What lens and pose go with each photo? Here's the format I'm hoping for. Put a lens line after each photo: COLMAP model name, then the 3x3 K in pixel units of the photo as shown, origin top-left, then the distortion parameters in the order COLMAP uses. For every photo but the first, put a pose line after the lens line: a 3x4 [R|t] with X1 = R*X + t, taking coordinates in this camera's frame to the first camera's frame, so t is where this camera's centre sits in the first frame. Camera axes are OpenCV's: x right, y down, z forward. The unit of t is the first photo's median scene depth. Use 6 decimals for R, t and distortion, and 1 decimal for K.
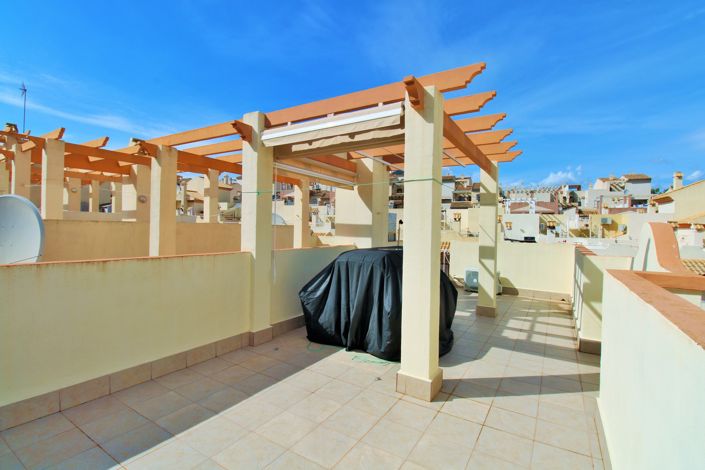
lens RADIAL K [[329.3, 0, 353.5], [0, 329.3, 229.4], [0, 0, 1]] dist [-0.003108, -0.001316]
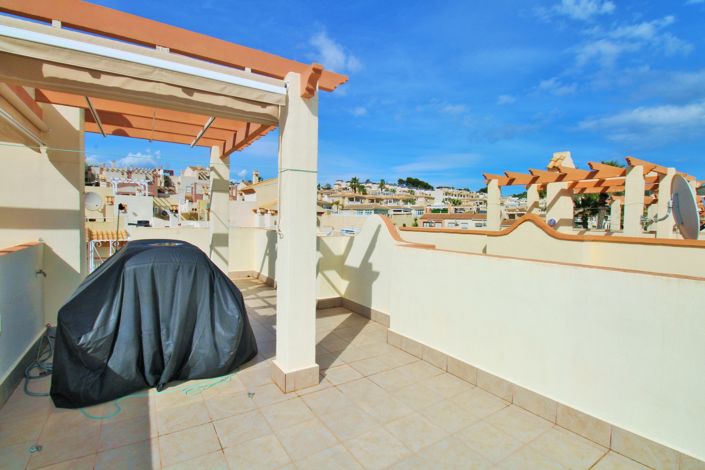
lens RADIAL K [[329.3, 0, 353.5], [0, 329.3, 229.4], [0, 0, 1]] dist [-0.003108, -0.001316]
pose [[0.434546, -0.039591, 0.899779, -0.461351], [-0.007781, 0.998831, 0.047707, -0.017347], [-0.900616, -0.027732, 0.433730, 0.320620]]
